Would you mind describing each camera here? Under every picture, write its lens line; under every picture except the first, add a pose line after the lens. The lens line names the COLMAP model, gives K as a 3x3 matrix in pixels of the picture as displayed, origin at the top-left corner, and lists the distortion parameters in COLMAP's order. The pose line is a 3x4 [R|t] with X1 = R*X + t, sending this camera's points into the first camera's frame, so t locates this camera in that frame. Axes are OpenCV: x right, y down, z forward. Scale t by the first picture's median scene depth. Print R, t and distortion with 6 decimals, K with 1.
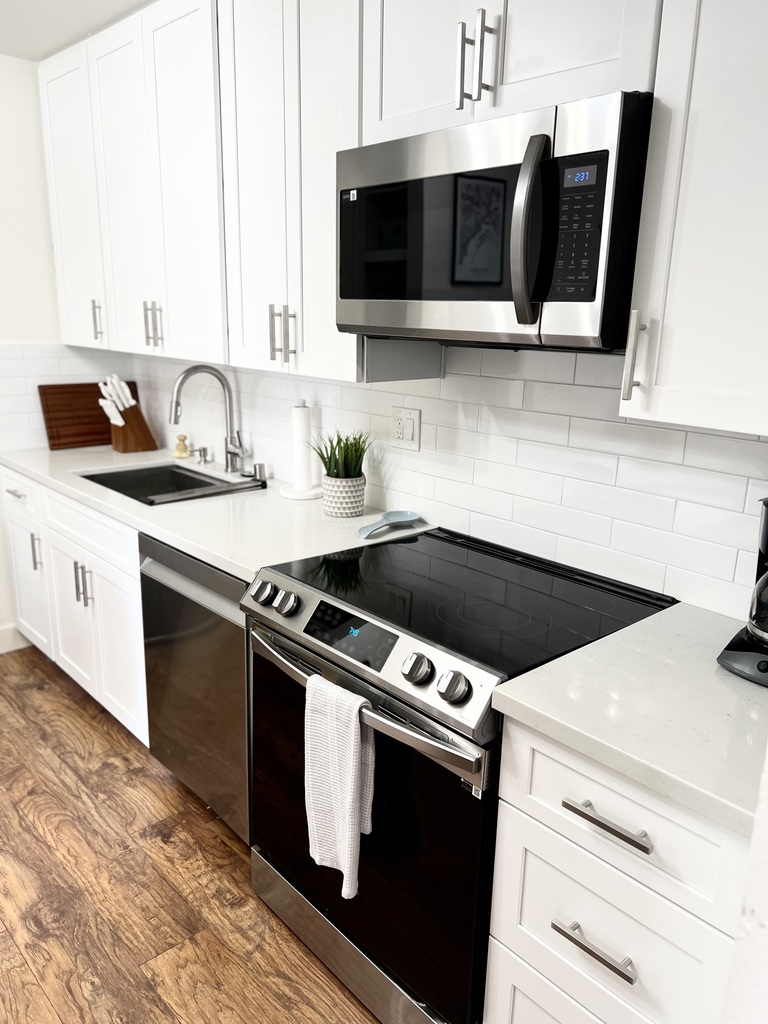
lens RADIAL K [[772.5, 0, 385.1], [0, 772.5, 520.9], [0, 0, 1]] dist [0.064296, -0.074922]
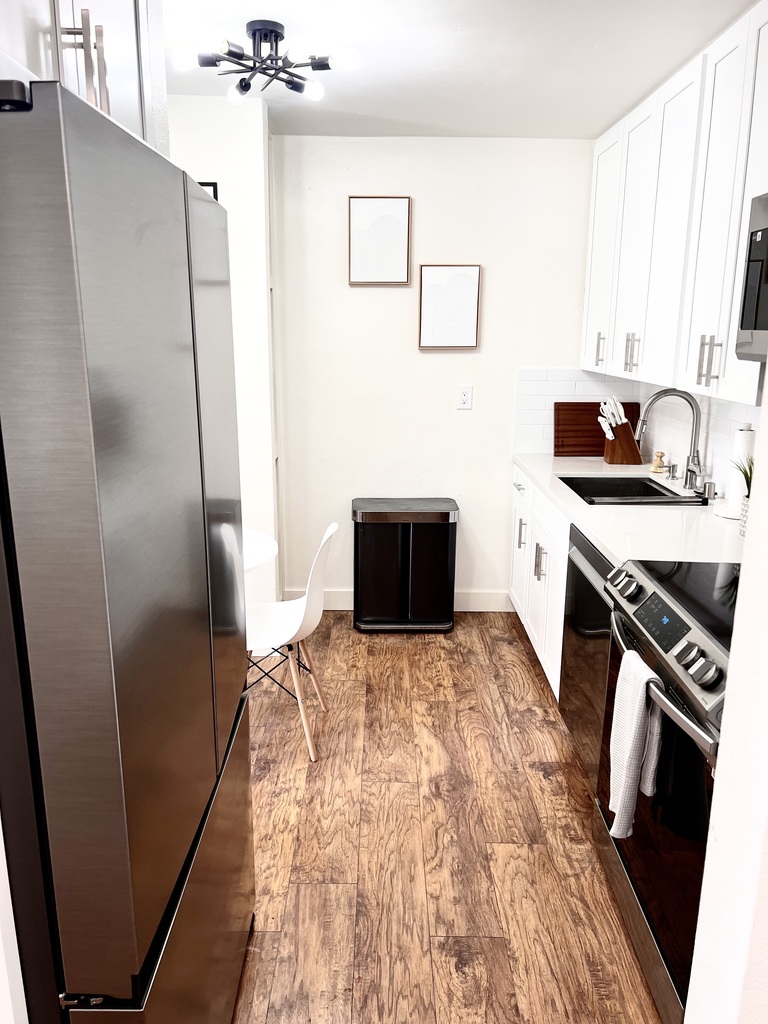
lens RADIAL K [[772.5, 0, 373.7], [0, 772.5, 519.4], [0, 0, 1]] dist [0.064296, -0.074922]
pose [[0.726152, 0.142877, -0.672524, 0.298994], [-0.165092, 0.985785, 0.031174, 0.024120], [0.667419, 0.088391, 0.739418, -0.114164]]
